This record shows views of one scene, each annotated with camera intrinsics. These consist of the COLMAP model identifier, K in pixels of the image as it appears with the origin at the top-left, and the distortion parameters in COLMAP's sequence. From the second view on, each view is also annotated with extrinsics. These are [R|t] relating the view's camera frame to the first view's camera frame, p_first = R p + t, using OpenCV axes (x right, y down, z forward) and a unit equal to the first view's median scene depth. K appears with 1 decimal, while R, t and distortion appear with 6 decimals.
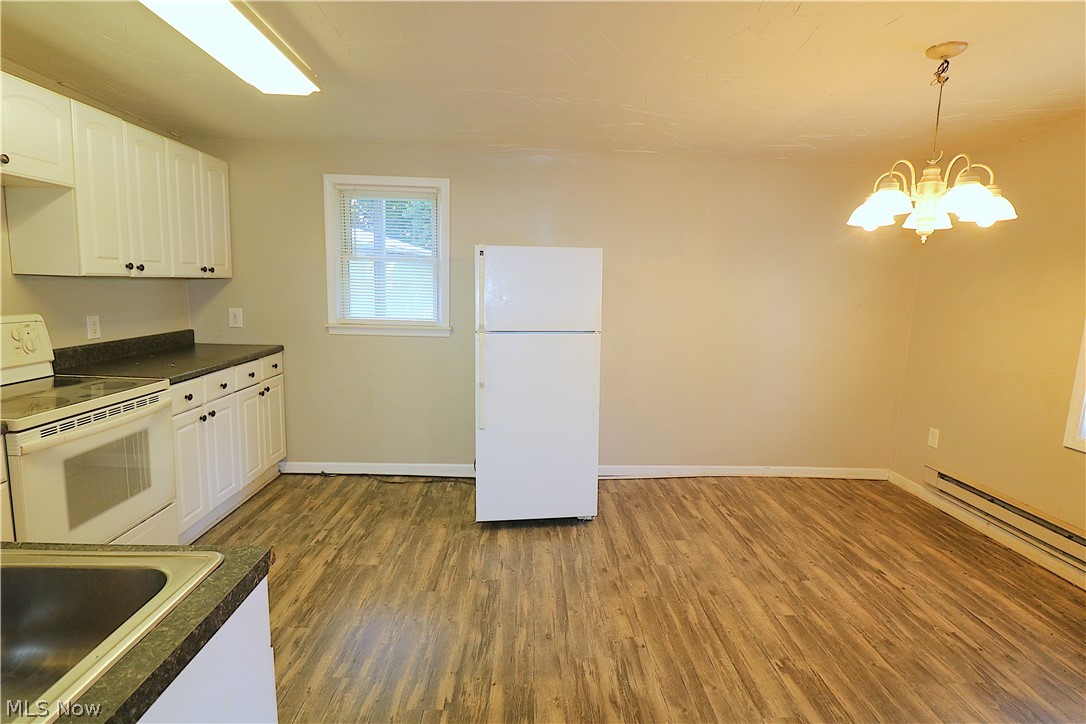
lens RADIAL K [[585.5, 0, 501.9], [0, 585.5, 363.6], [0, 0, 1]] dist [0.003457, -0.016489]
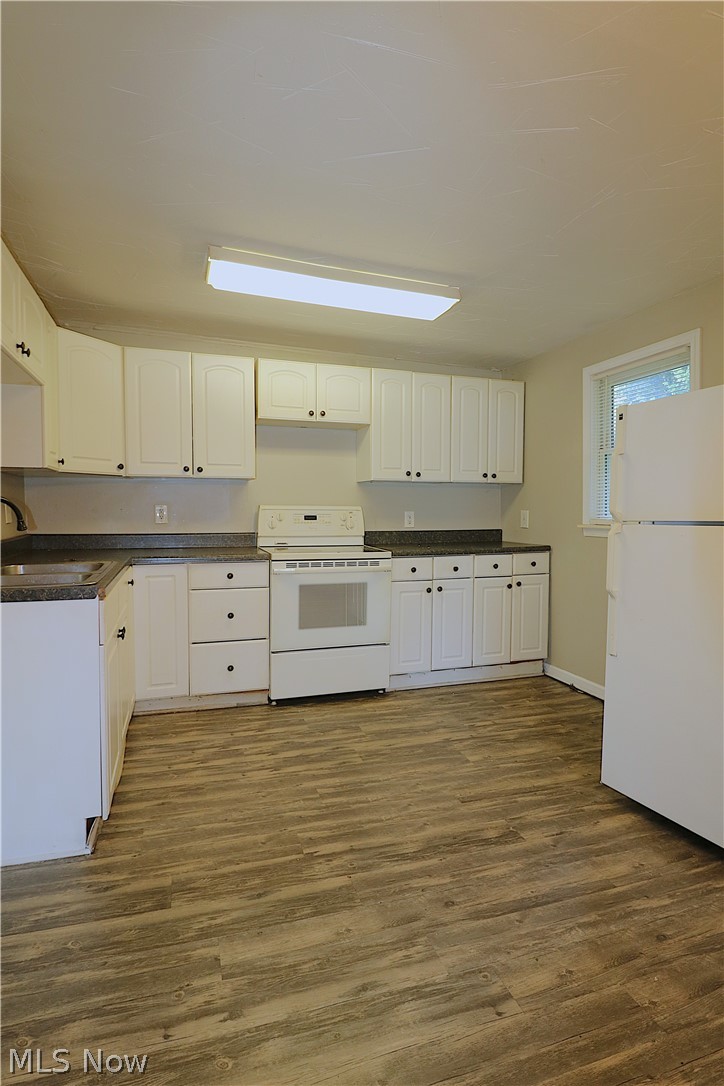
lens RADIAL K [[585.5, 0, 362.0], [0, 585.5, 543.0], [0, 0, 1]] dist [0.003457, -0.016489]
pose [[0.216564, 0.016264, -0.976133, 0.665760], [-0.145835, 0.989182, -0.015873, 0.034356], [0.965314, 0.145792, 0.216593, 0.570230]]
